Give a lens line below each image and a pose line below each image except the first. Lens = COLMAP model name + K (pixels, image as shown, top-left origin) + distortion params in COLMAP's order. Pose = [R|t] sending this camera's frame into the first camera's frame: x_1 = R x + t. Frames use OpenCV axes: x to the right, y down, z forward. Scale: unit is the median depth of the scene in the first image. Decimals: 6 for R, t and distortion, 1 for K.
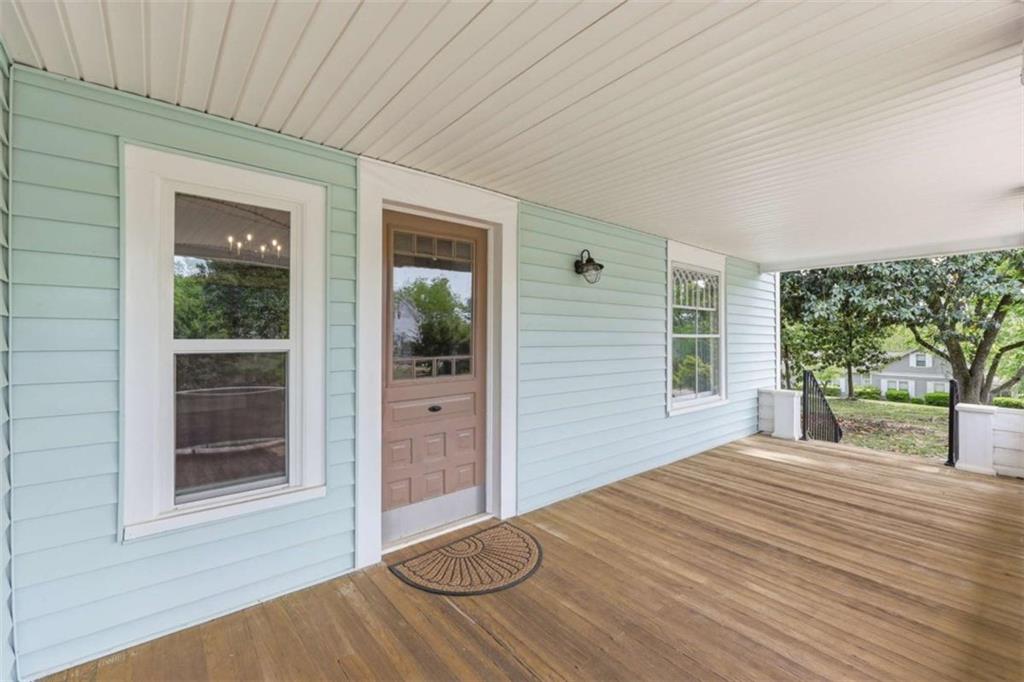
lens RADIAL K [[432.9, 0, 512.0], [0, 432.9, 341.0], [0, 0, 1]] dist [-0.001263, -0.000163]
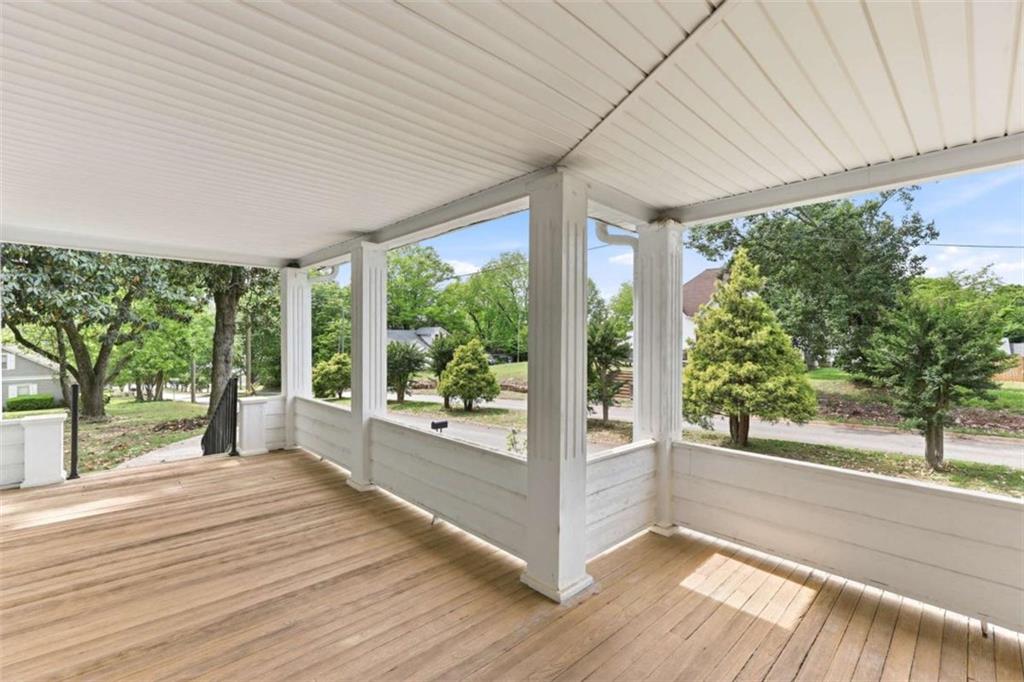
lens RADIAL K [[445.1, 0, 510.2], [0, 445.1, 327.7], [0, 0, 1]] dist [-0.001334, -0.000371]
pose [[-0.064940, 0.018108, 0.997725, -0.193060], [0.007810, 0.999814, -0.017637, -0.012655], [-0.997859, 0.006647, -0.065070, 0.435332]]
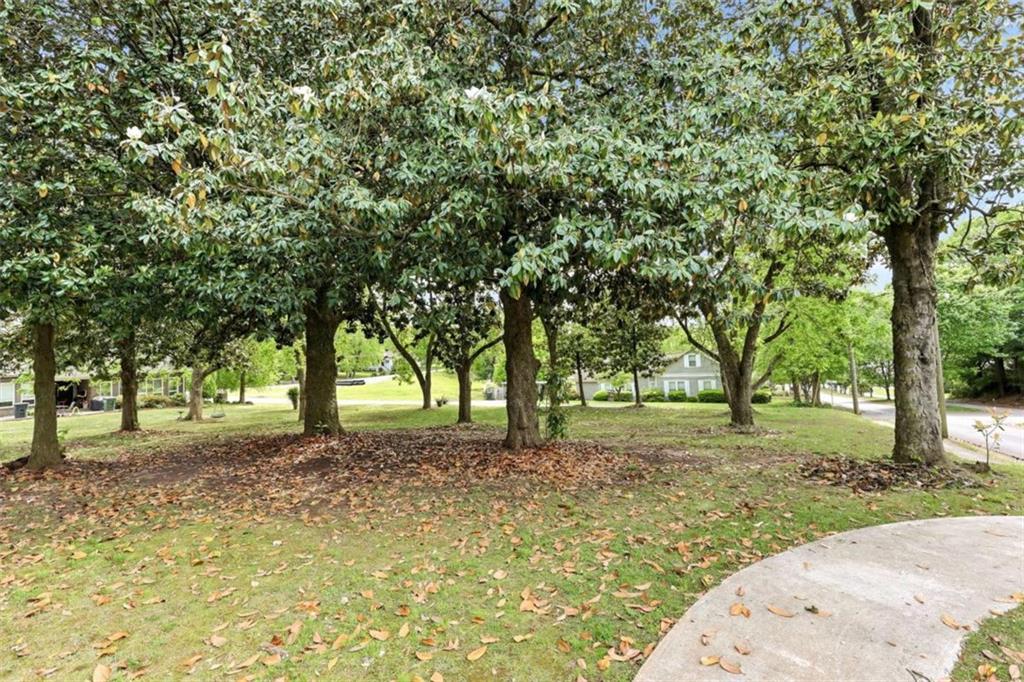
lens RADIAL K [[474.8, 0, 512.0], [0, 474.8, 341.0], [0, 0, 1]] dist [-0.002479, -0.000502]
pose [[0.920378, -0.039412, 0.389040, 1.198787], [0.054324, 0.998147, -0.027400, 0.059159], [-0.387239, 0.046353, 0.920813, 1.323545]]
